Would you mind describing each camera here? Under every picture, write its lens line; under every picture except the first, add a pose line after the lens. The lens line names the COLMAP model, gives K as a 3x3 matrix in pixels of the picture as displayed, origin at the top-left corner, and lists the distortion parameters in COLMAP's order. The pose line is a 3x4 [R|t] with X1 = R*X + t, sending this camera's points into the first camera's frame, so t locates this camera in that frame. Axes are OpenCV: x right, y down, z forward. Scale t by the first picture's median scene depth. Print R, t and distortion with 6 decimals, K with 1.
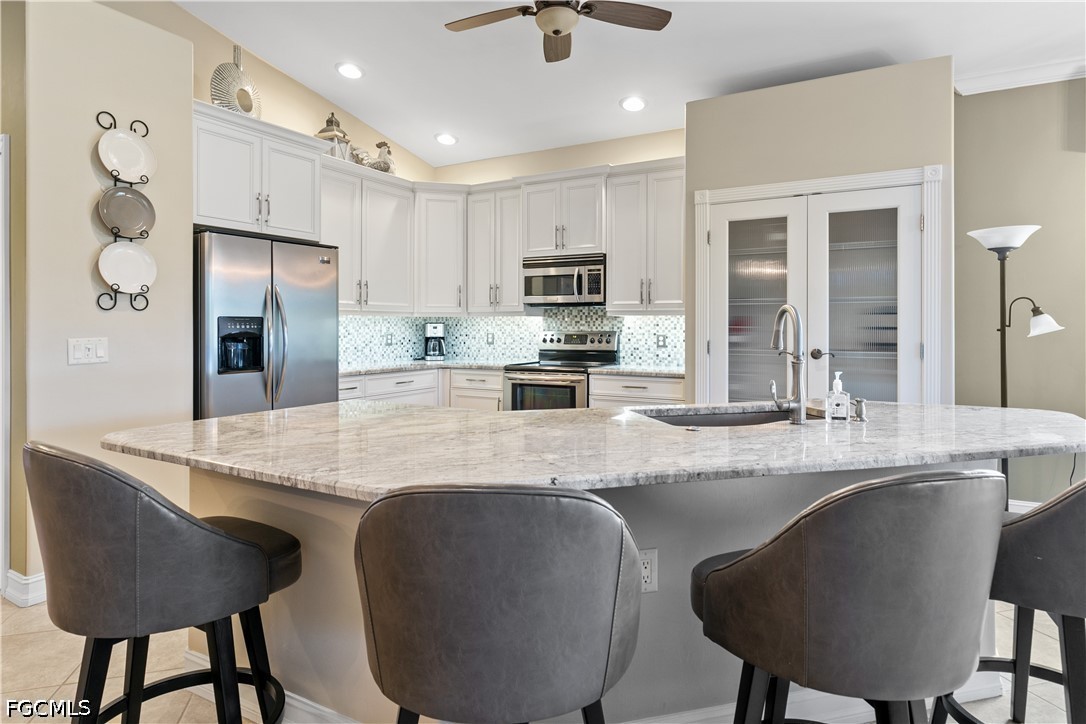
lens RADIAL K [[625.2, 0, 538.7], [0, 625.2, 325.7], [0, 0, 1]] dist [0.003693, 0.001915]
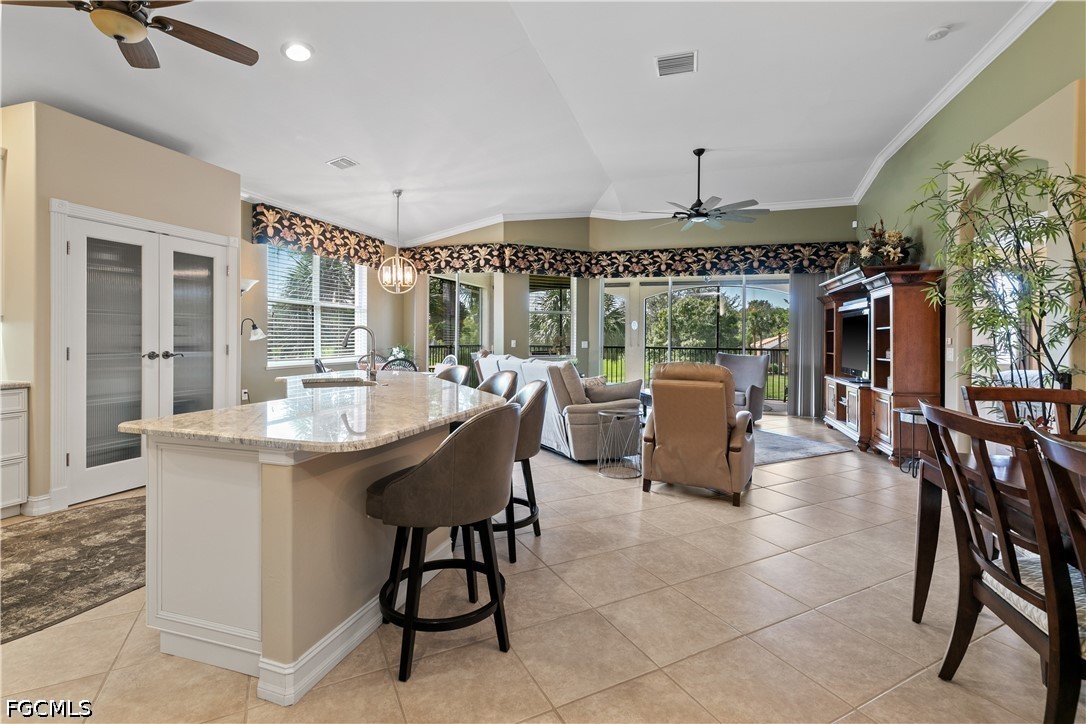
lens RADIAL K [[495.0, 0, 546.4], [0, 495.0, 340.3], [0, 0, 1]] dist [0.003344, 0.000001]
pose [[-0.220176, -0.009888, 0.975410, -0.644090], [-0.010008, 0.999919, 0.007877, -0.001630], [-0.975409, -0.008028, -0.220257, 0.367967]]
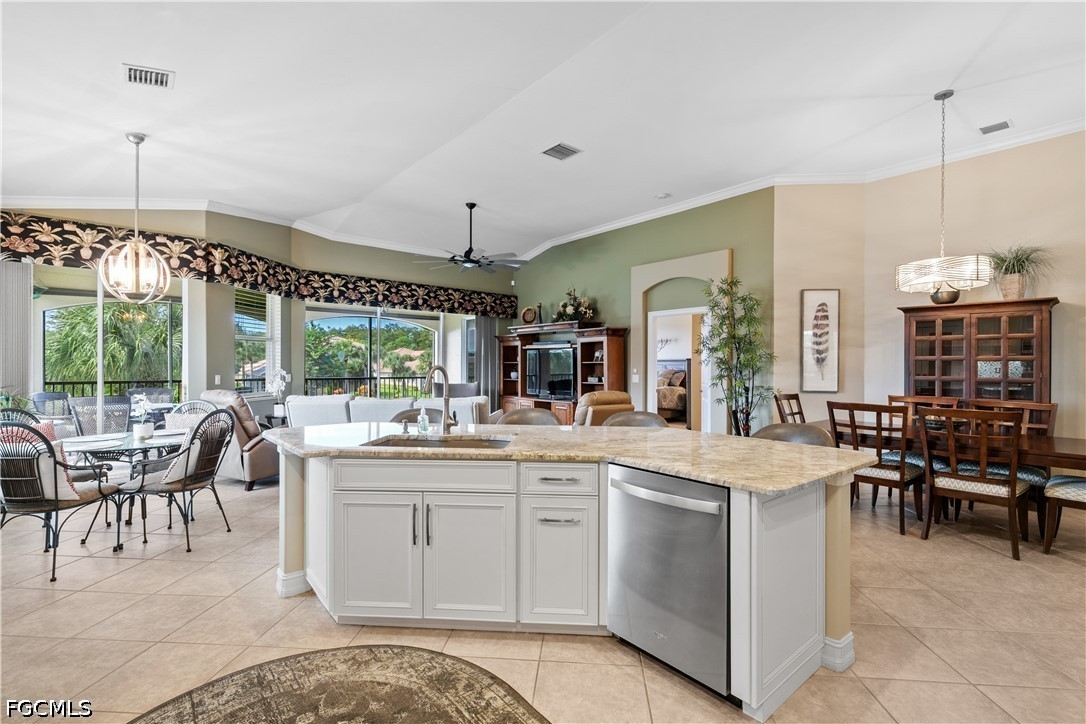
lens RADIAL K [[490.1, 0, 543.0], [0, 490.1, 362.0], [0, 0, 1]] dist [0.003769, 0.000167]
pose [[-0.940934, -0.003283, 0.338573, -0.264456], [-0.005835, 0.999962, -0.006519, -0.013415], [-0.338539, -0.008110, -0.940918, 0.845582]]
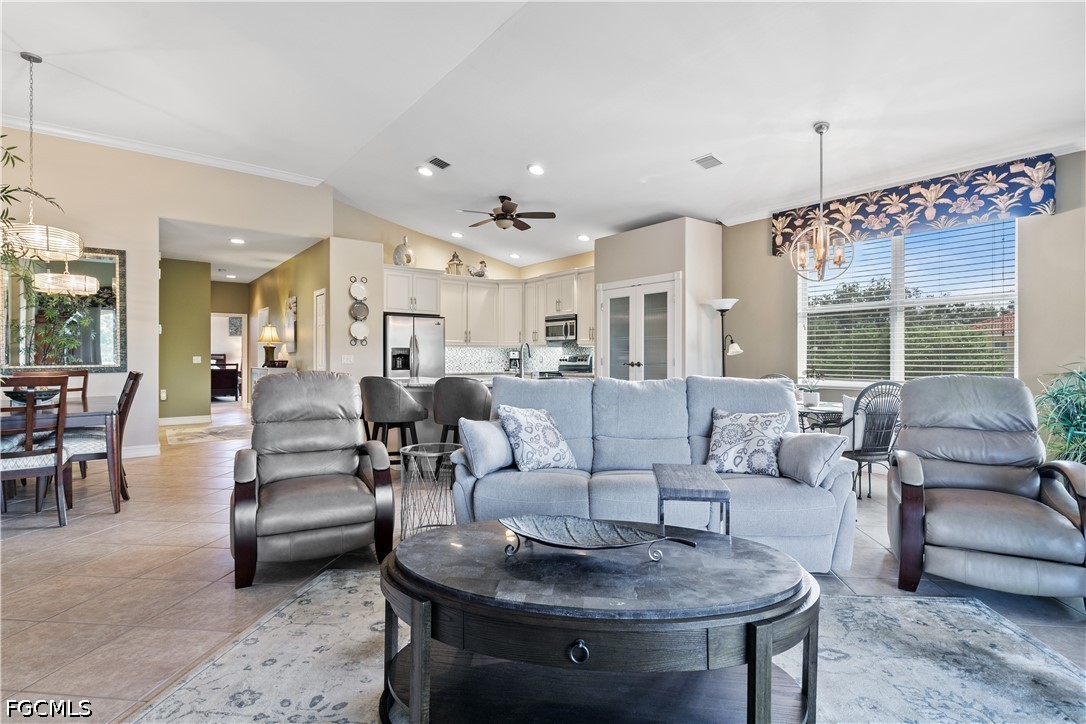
lens RADIAL K [[541.4, 0, 543.0], [0, 541.4, 362.0], [0, 0, 1]] dist [-0.064704, -0.000317]
pose [[0.923883, 0.002188, -0.382669, 0.691726], [0.000083, 0.999982, 0.005920, 0.023393], [0.382675, -0.005502, 0.923867, -0.616342]]
